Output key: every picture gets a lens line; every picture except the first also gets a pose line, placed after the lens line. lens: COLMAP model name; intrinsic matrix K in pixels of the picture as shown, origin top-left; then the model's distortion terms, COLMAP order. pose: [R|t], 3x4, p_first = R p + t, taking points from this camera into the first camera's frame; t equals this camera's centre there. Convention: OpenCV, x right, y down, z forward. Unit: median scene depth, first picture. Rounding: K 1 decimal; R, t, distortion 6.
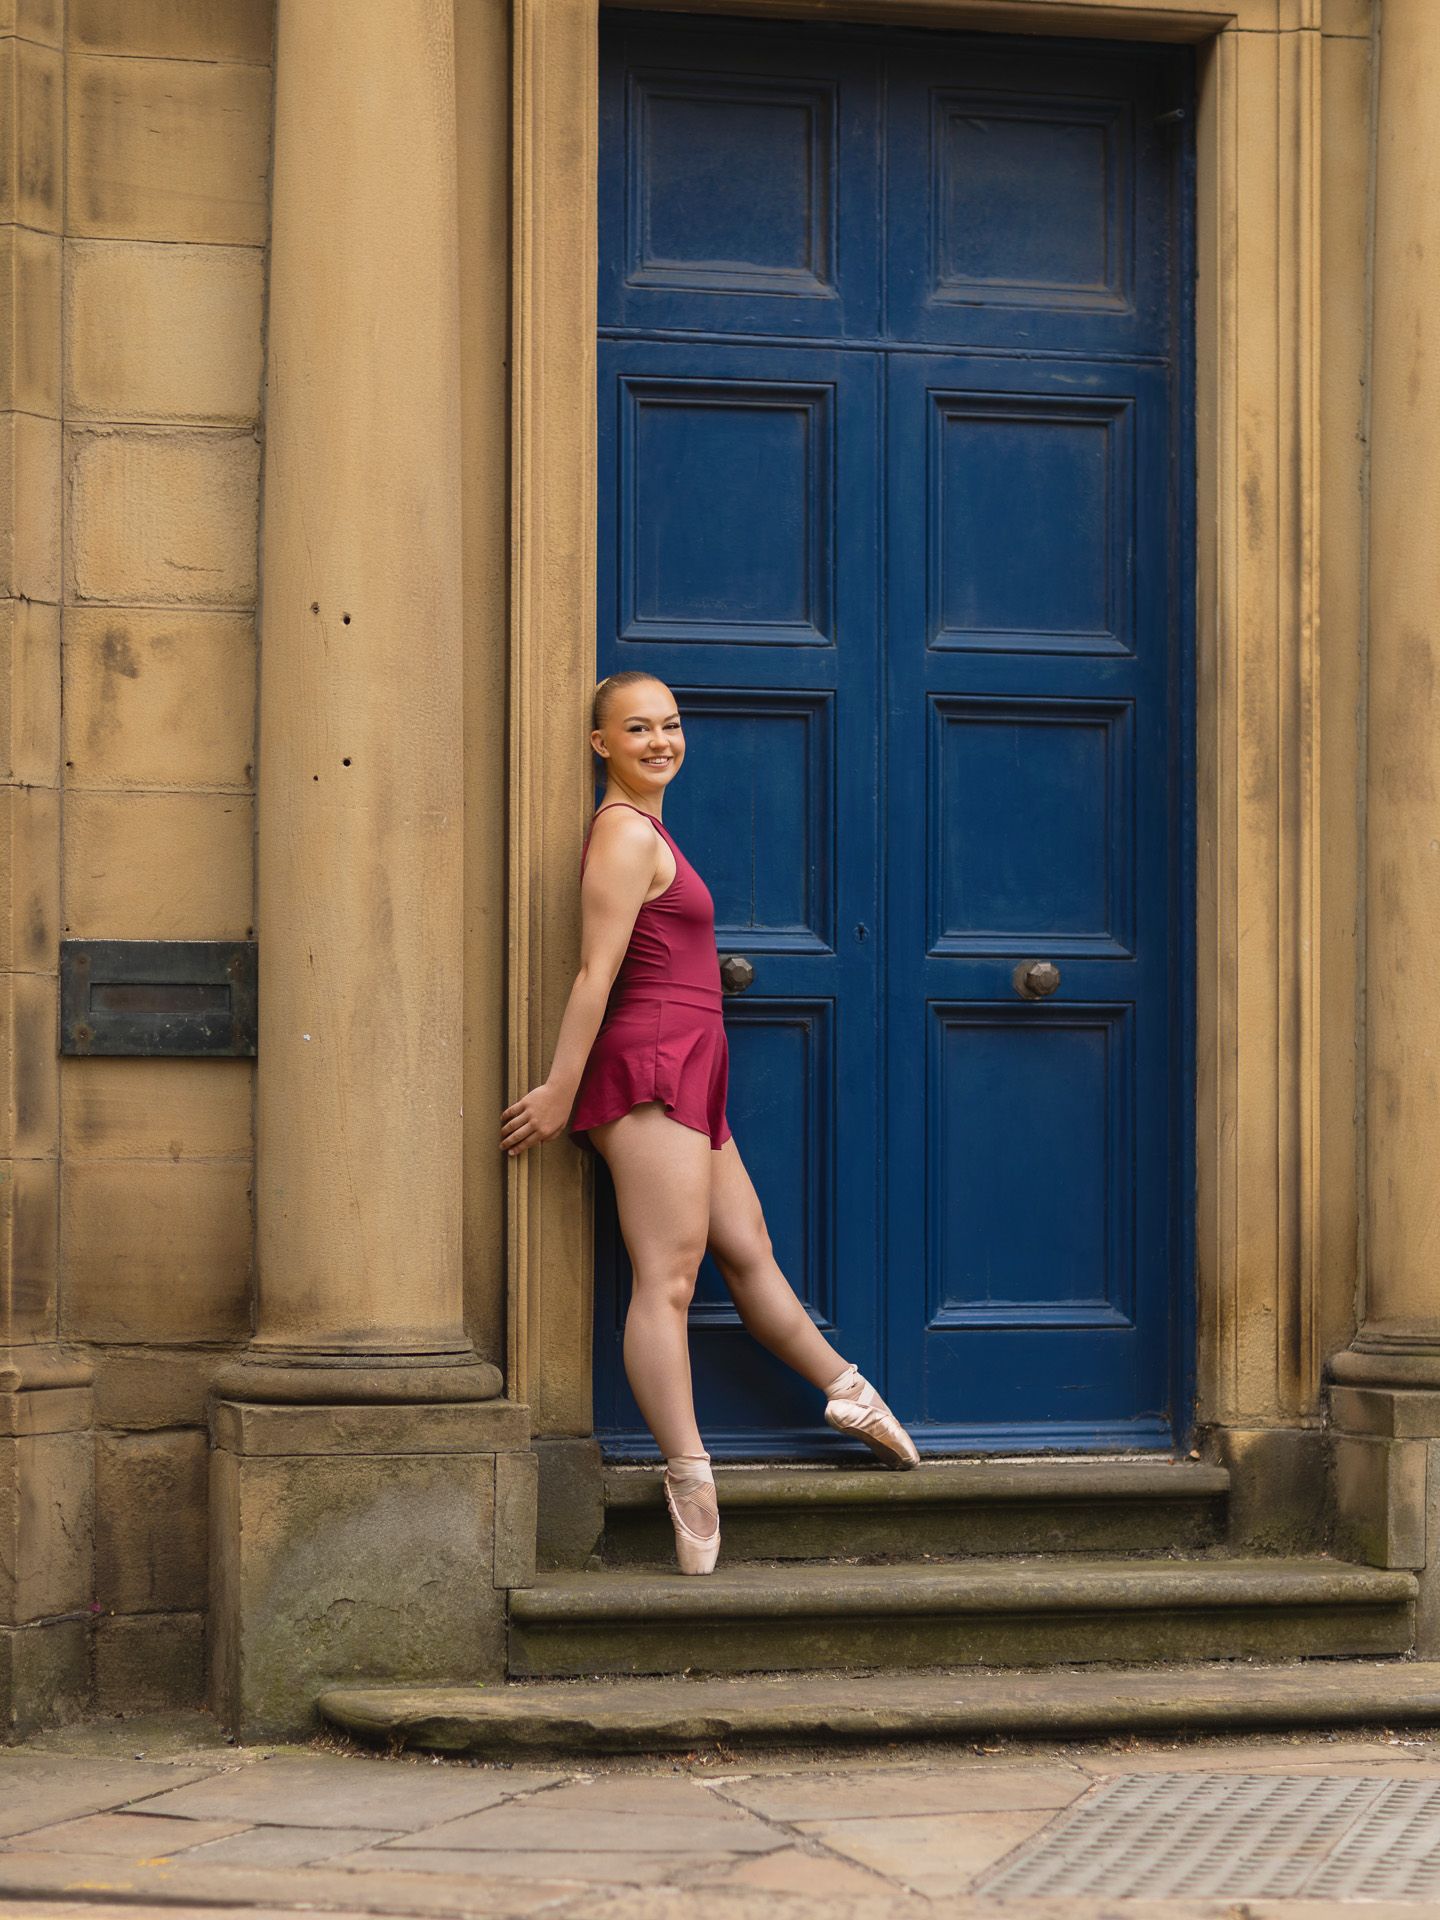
lens RADIAL K [[4551.5, 0, 726.3], [0, 4551.5, 1033.4], [0, 0, 1]] dist [0.017689, 0.000000]
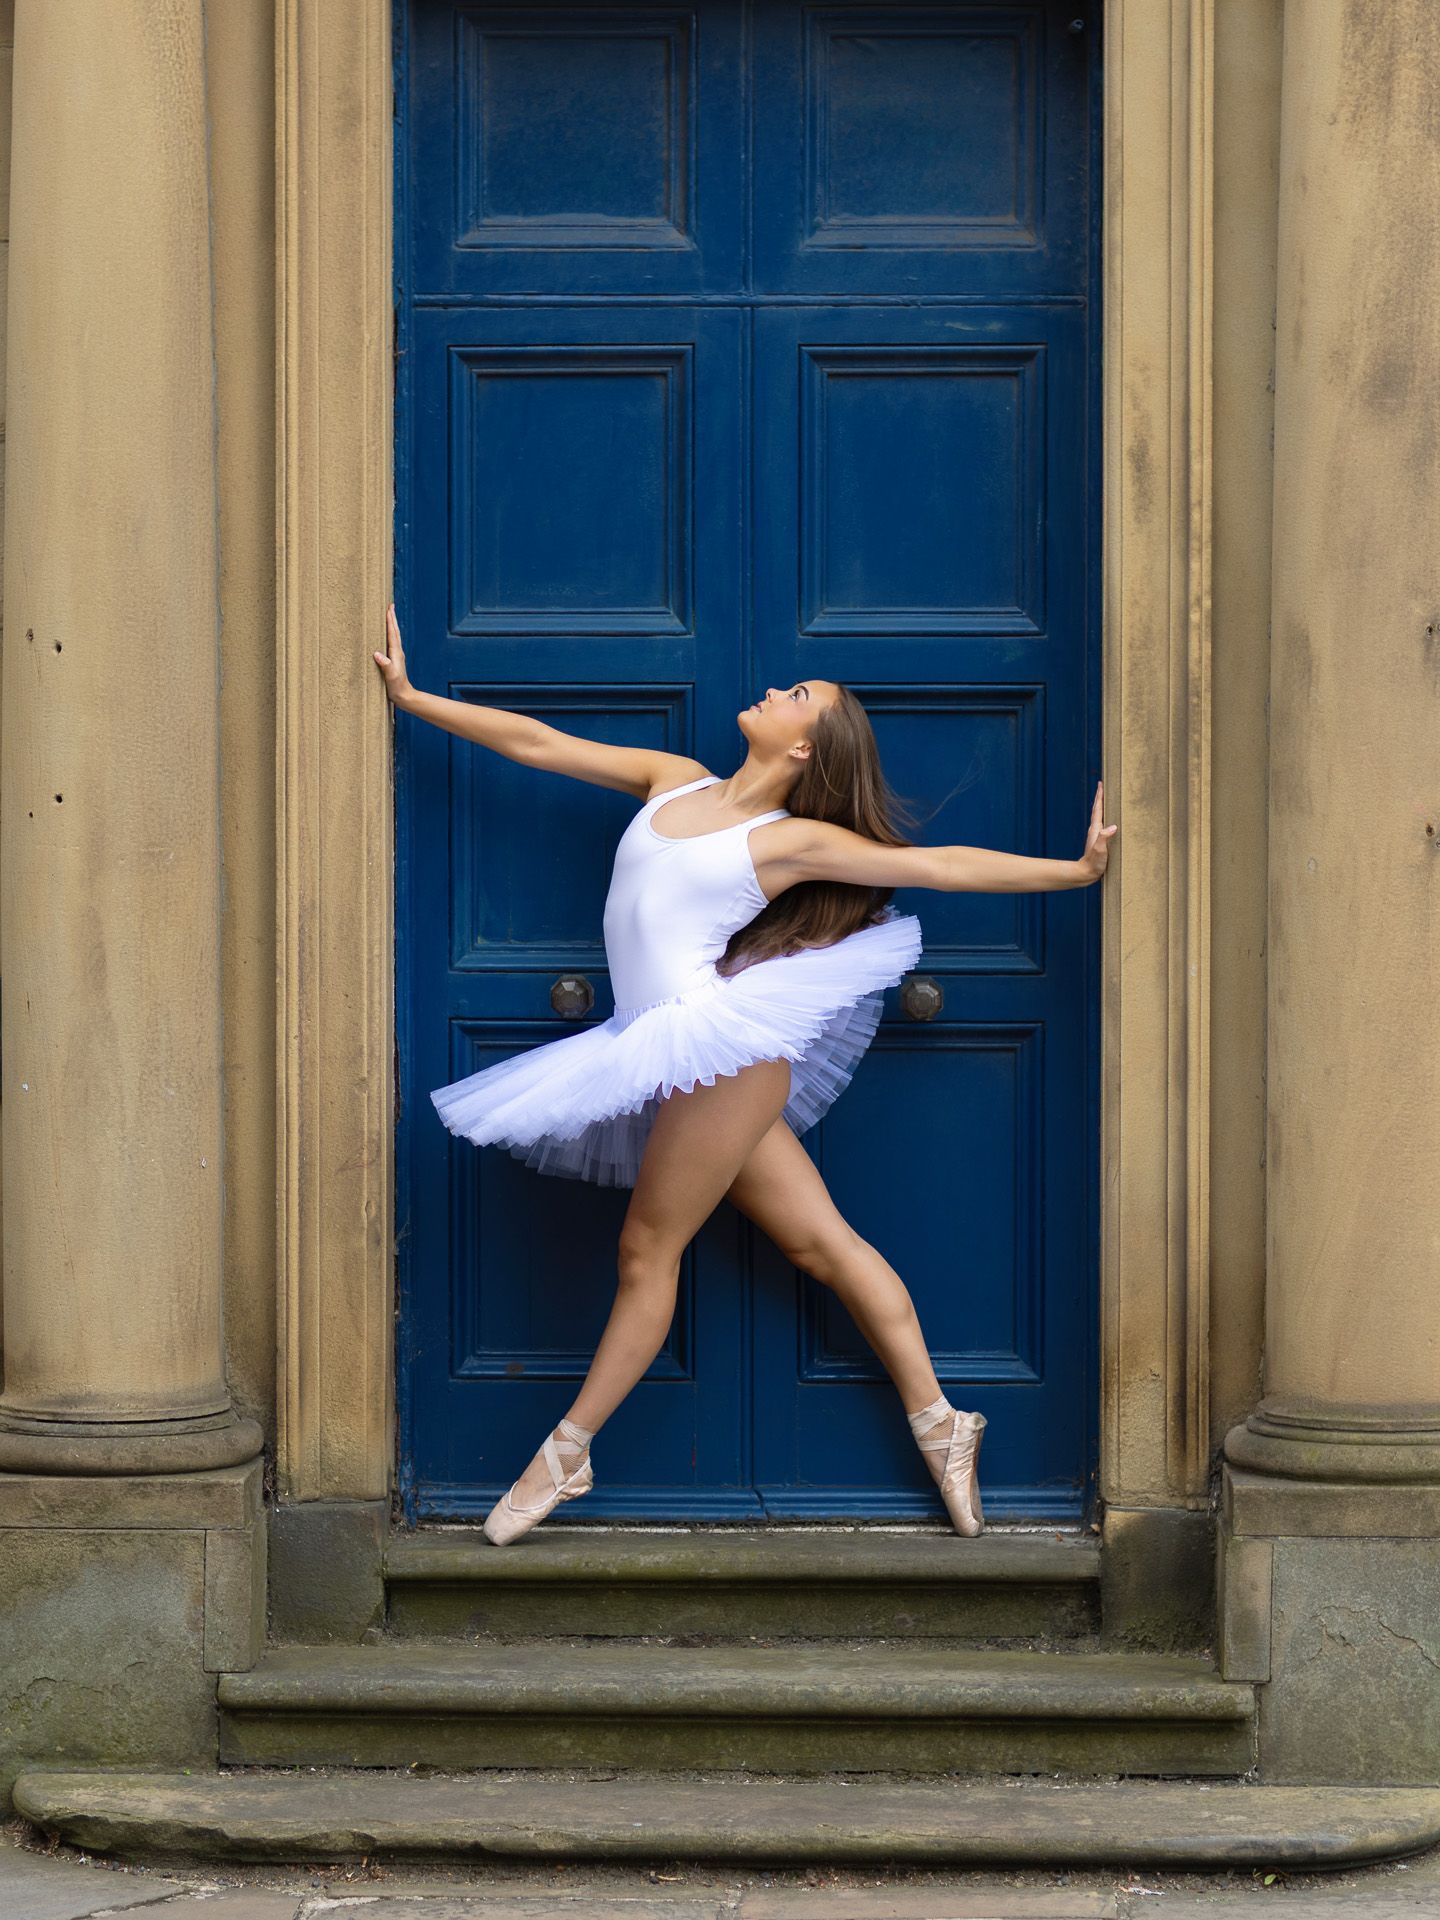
lens RADIAL K [[5293.5, 0, 719.8], [0, 5293.5, 959.6], [0, 0, 1]] dist [0.019788, 0.000000]
pose [[0.956469, 0.010104, -0.291660, 0.343485], [0.006882, 0.998341, 0.057157, -0.081839], [0.291753, -0.056676, 0.954813, -0.013733]]
